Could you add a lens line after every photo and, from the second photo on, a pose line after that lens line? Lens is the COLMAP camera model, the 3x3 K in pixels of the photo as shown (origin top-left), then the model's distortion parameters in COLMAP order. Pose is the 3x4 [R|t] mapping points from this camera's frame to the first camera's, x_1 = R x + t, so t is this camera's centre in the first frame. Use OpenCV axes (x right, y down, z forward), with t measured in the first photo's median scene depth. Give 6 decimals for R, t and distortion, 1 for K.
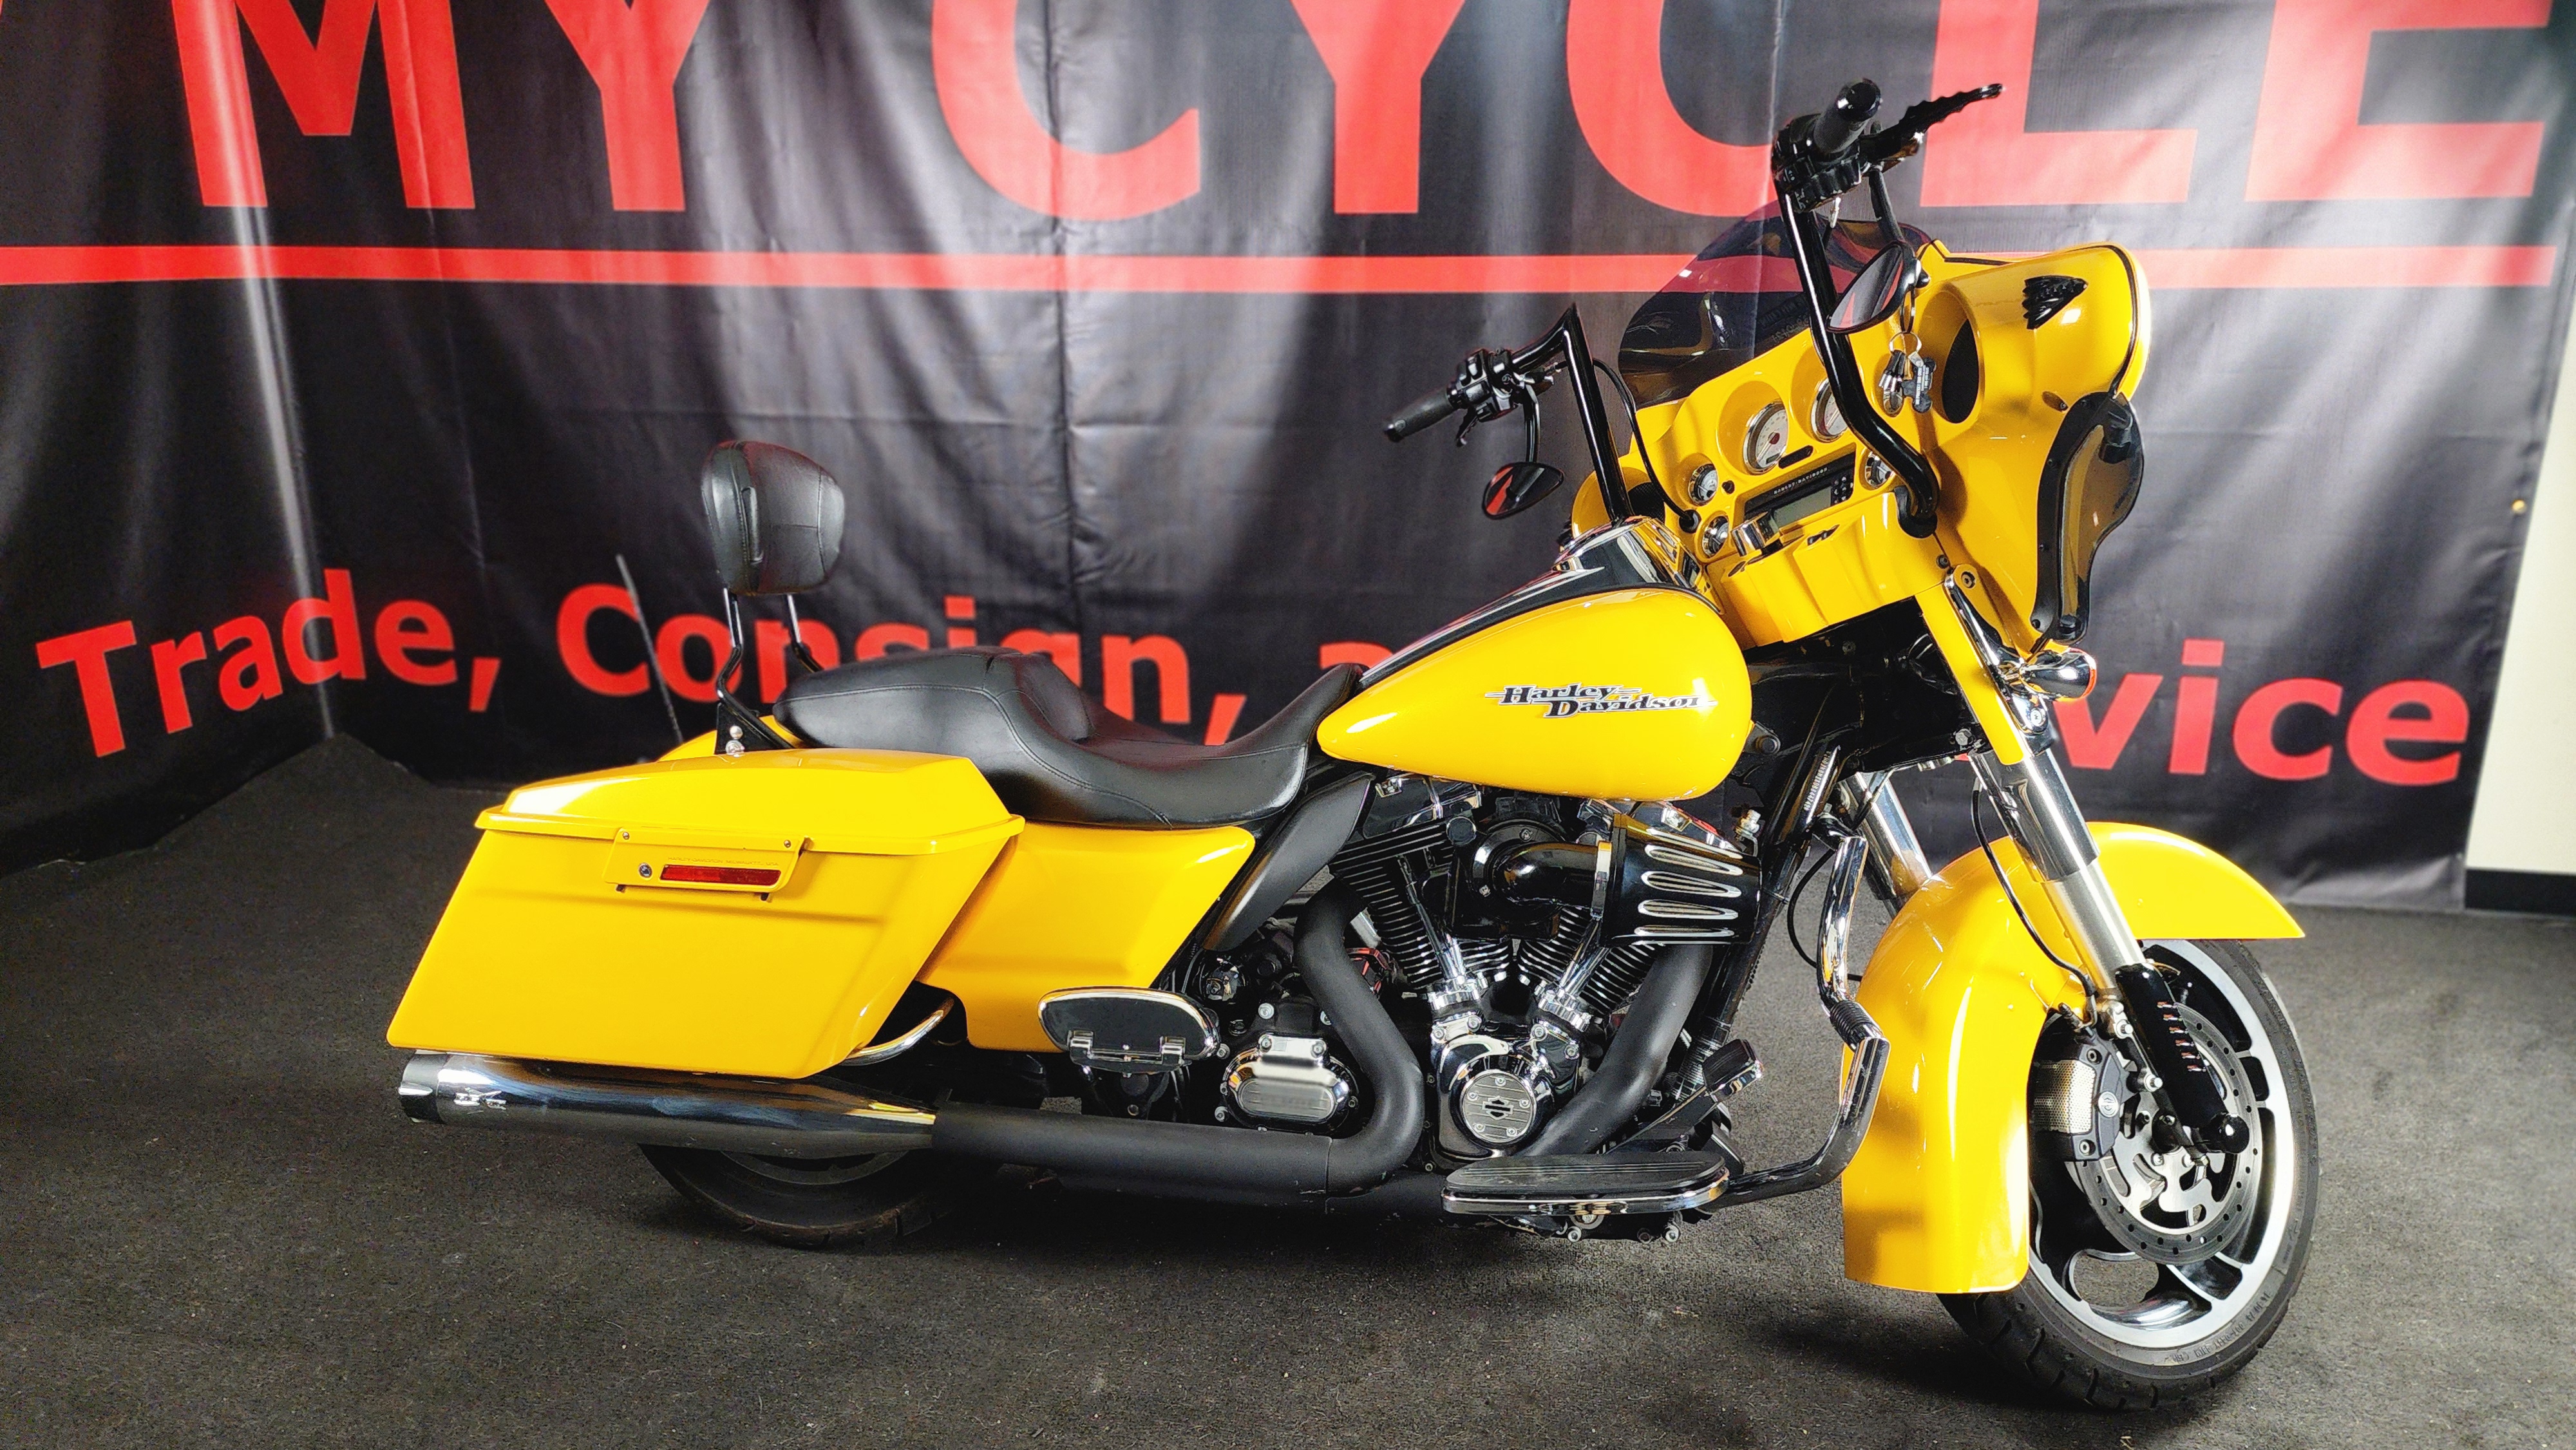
lens RADIAL K [[1857.7, 0, 1392.9], [0, 1857.7, 781.5], [0, 0, 1]] dist [0.075058, -0.056441]
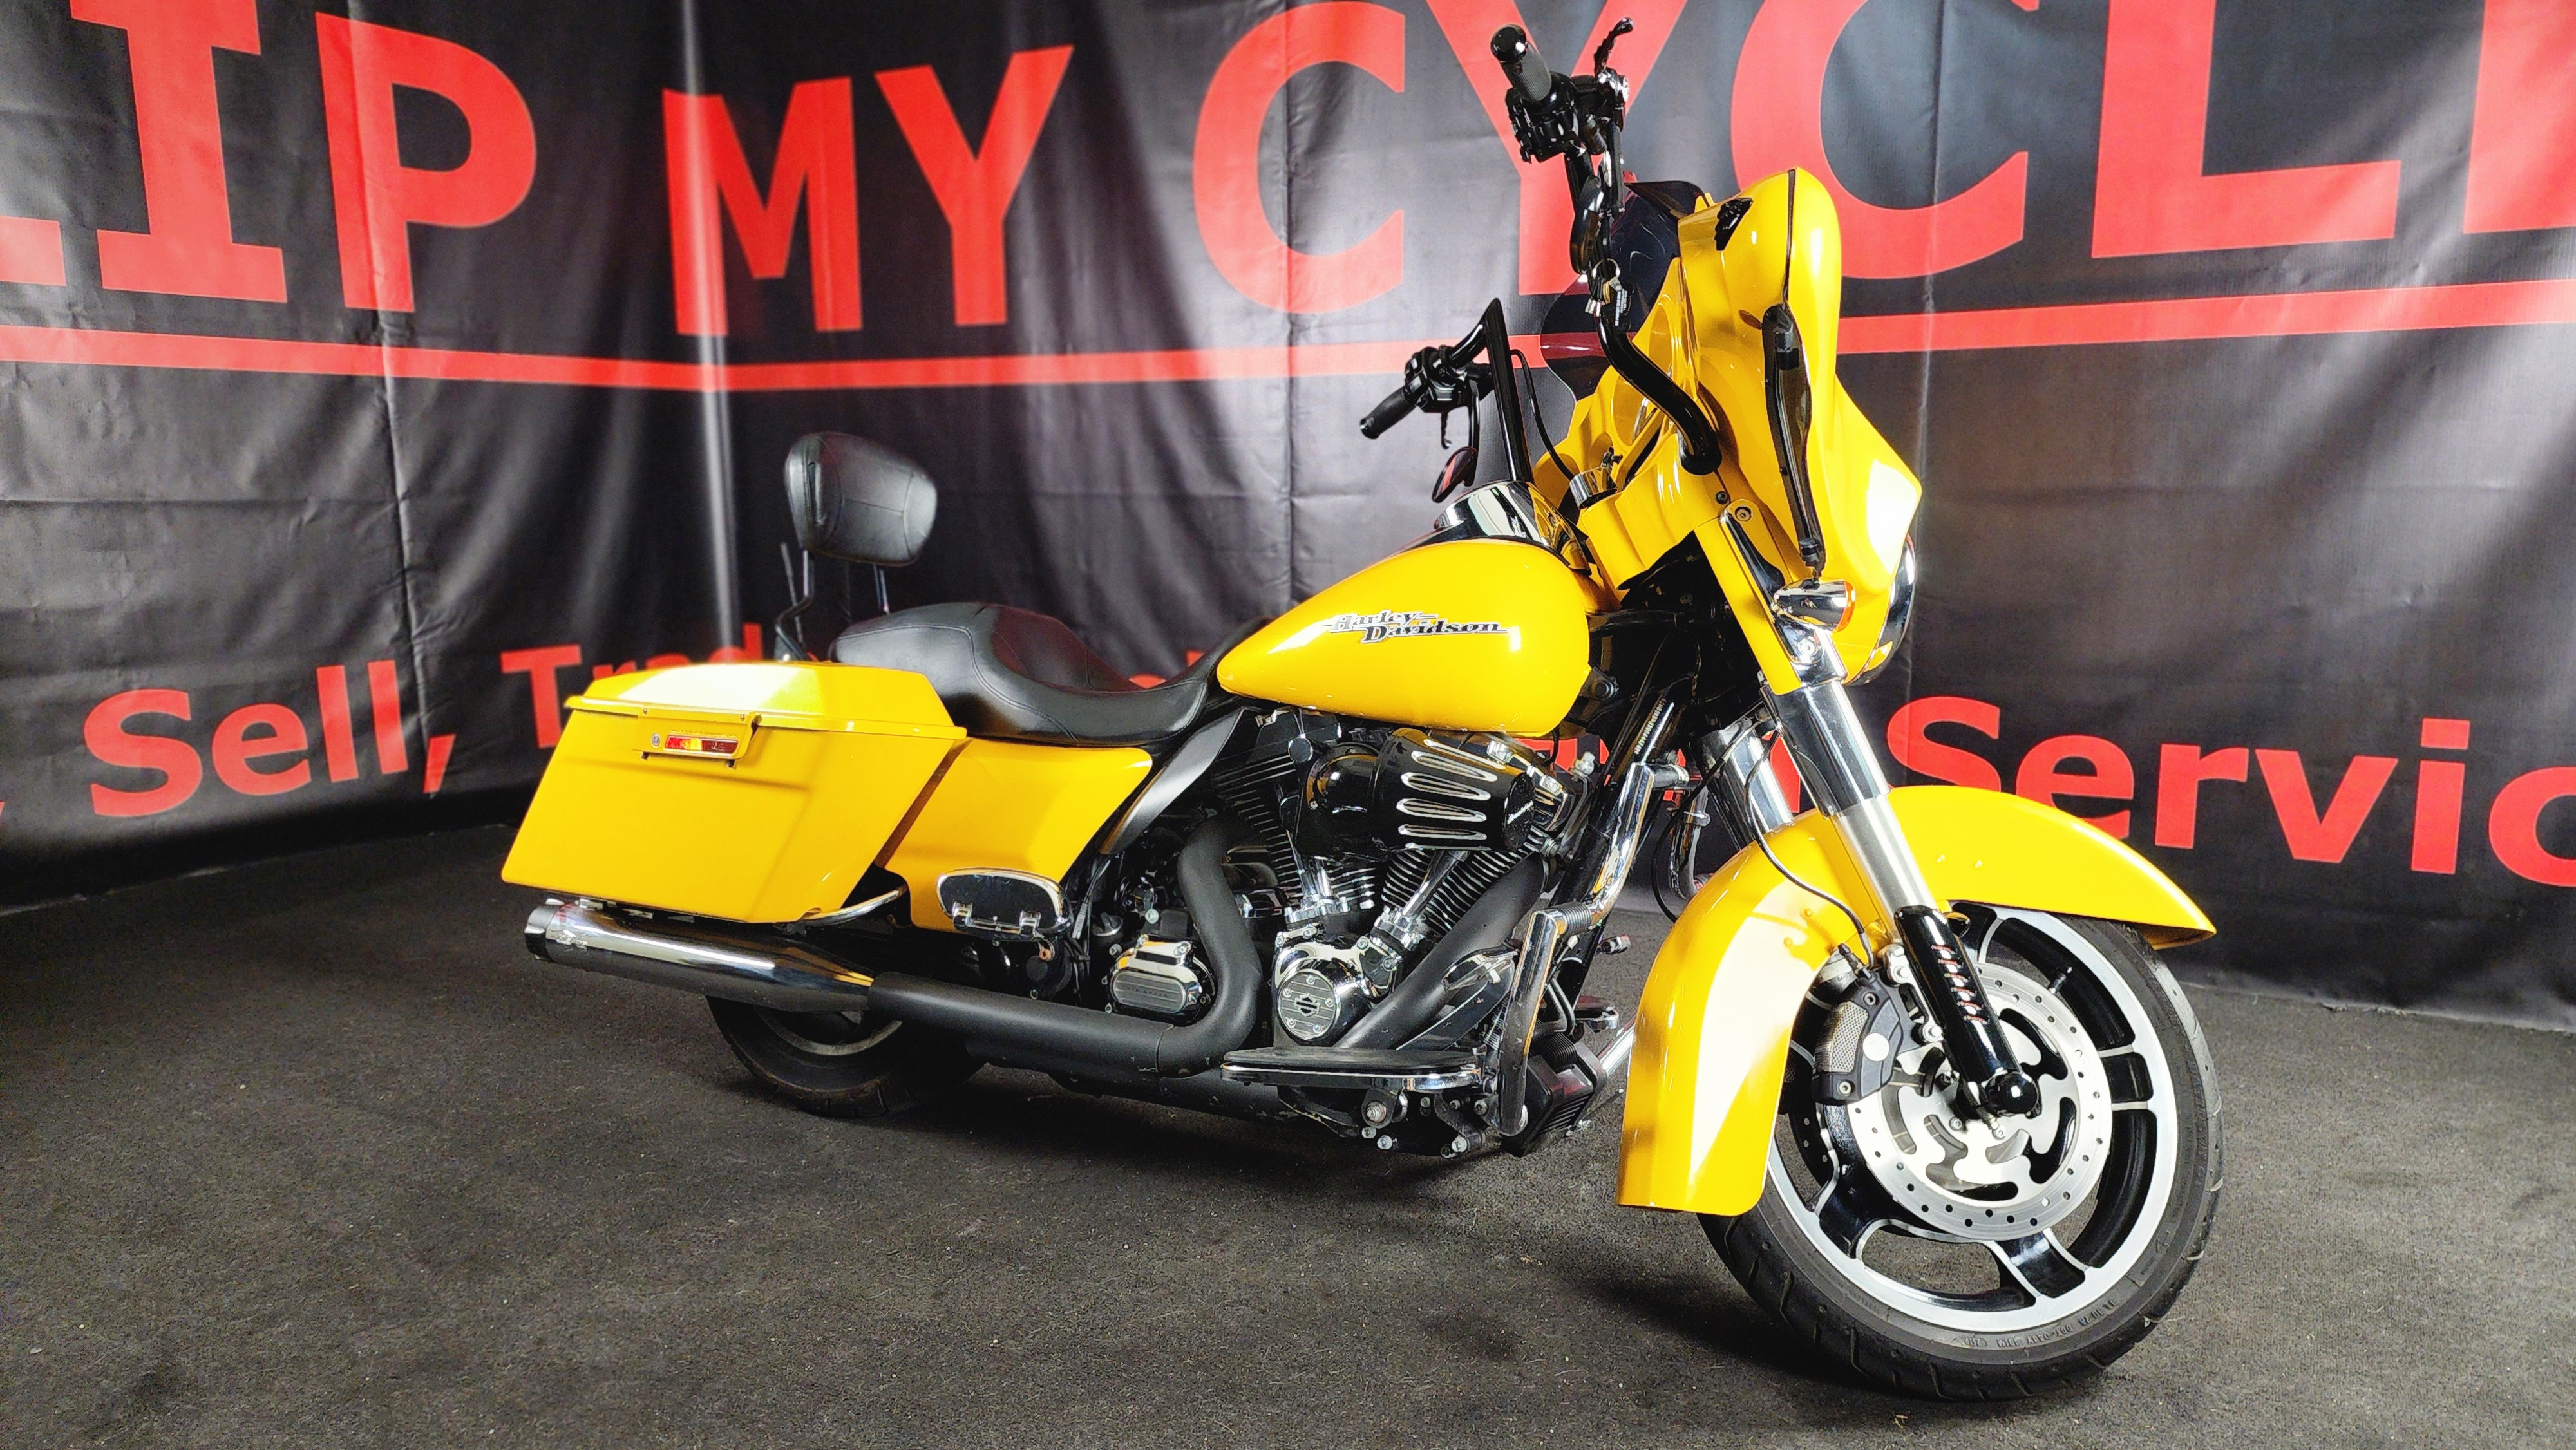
lens RADIAL K [[1854.6, 0, 1286.7], [0, 1854.6, 725.9], [0, 0, 1]] dist [0.096502, -0.083521]
pose [[0.940541, 0.041515, -0.337135, 0.370394], [-0.084671, 0.989828, -0.114328, 0.128898], [0.328959, 0.136075, 0.934489, -0.025245]]
